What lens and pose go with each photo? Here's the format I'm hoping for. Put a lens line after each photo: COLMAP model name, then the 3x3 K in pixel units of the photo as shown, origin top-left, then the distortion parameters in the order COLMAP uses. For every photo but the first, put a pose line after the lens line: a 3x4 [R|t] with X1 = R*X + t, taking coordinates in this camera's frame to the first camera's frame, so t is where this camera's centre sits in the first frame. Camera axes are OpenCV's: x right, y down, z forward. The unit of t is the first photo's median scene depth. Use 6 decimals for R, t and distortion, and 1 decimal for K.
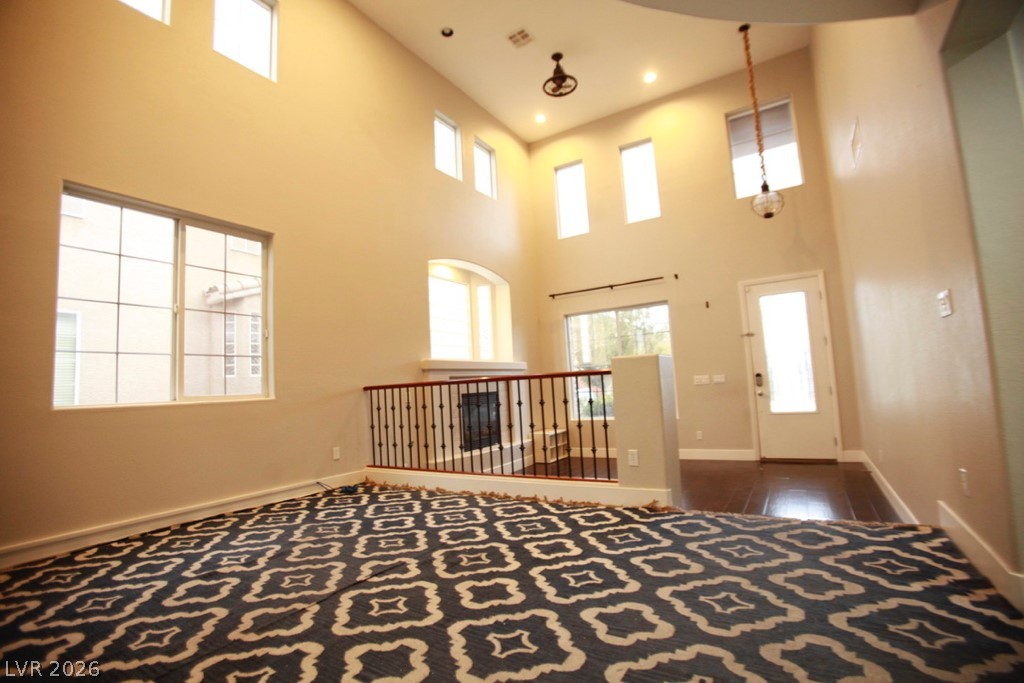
lens RADIAL K [[467.9, 0, 512.0], [0, 467.9, 341.5], [0, 0, 1]] dist [-0.073713, 0.024398]
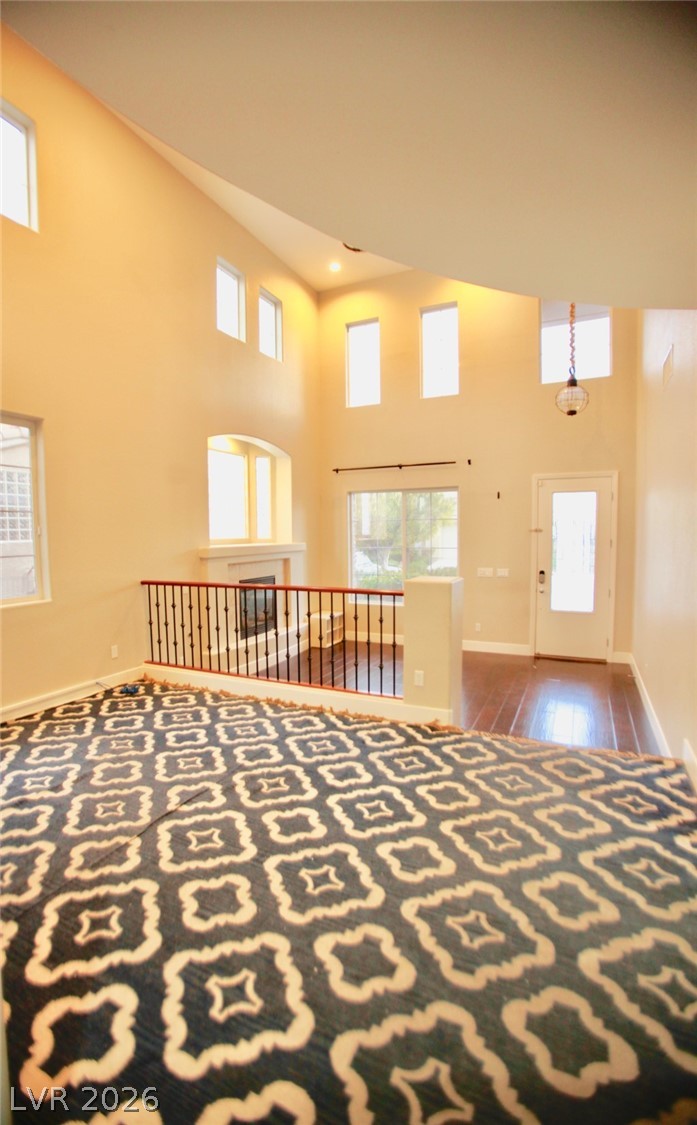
lens RADIAL K [[517.8, 0, 319.6], [0, 517.8, 564.9], [0, 0, 1]] dist [-0.077439, 0.035532]
pose [[0.995366, 0.036537, 0.088952, -0.083599], [-0.050161, 0.986466, 0.156102, -0.192852], [-0.082044, -0.159840, 0.983727, -0.090941]]
